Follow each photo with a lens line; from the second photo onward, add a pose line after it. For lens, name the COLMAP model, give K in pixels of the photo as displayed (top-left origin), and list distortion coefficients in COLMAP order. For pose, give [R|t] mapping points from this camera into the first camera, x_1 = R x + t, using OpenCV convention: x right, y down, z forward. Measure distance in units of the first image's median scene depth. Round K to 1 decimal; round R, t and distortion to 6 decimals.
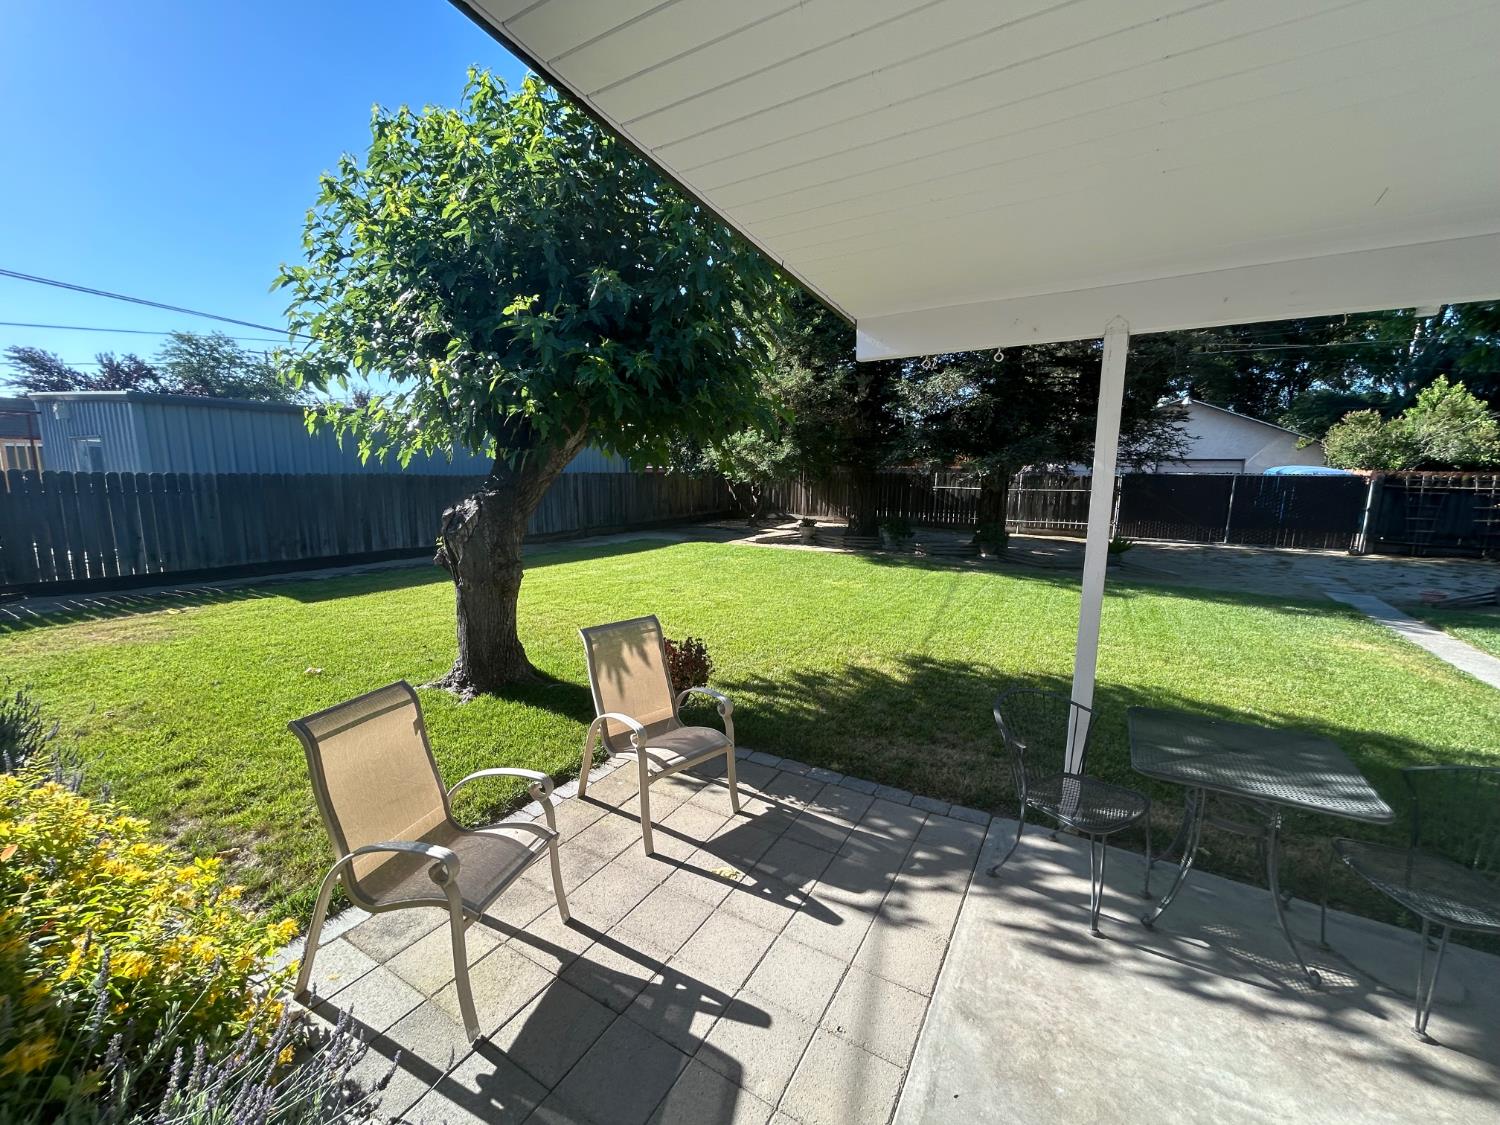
lens RADIAL K [[604.2, 0, 748.5], [0, 604.2, 554.3], [0, 0, 1]] dist [0.003922, 0.000176]
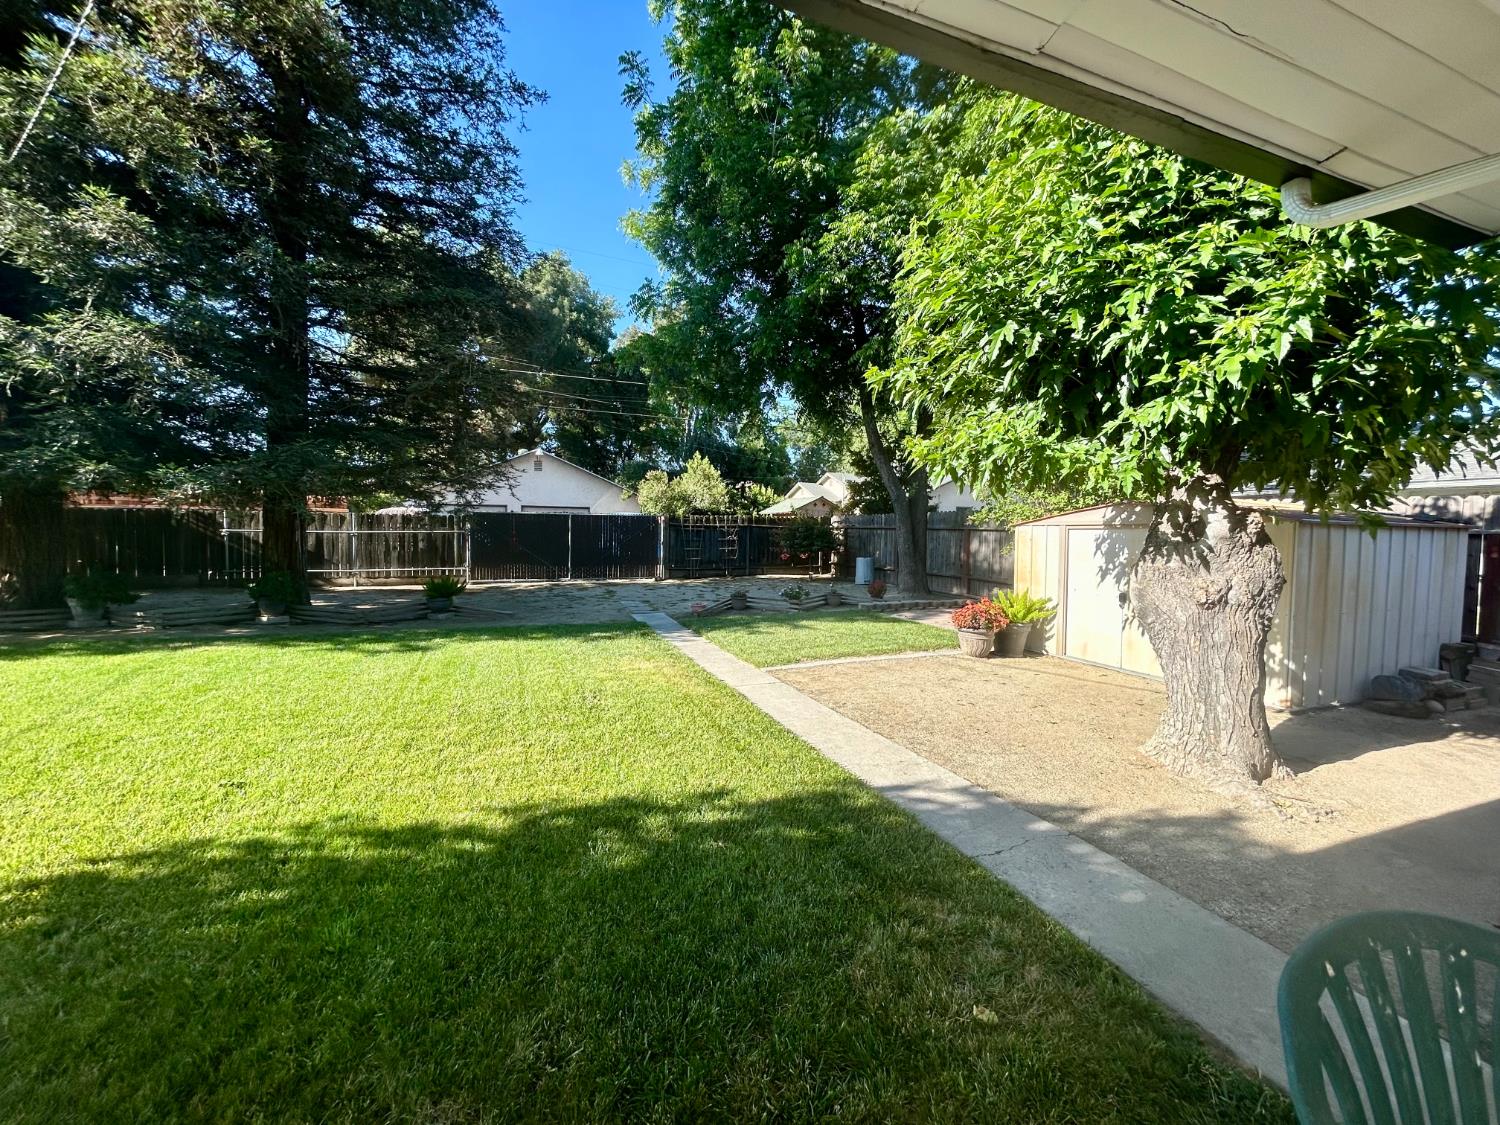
lens RADIAL K [[604.2, 0, 745.0], [0, 604.2, 557.3], [0, 0, 1]] dist [0.003922, 0.000176]
pose [[0.620242, -0.040921, 0.783342, 0.179561], [0.110114, 0.993292, -0.035298, 0.016254], [-0.776643, 0.108150, 0.620588, 0.126634]]
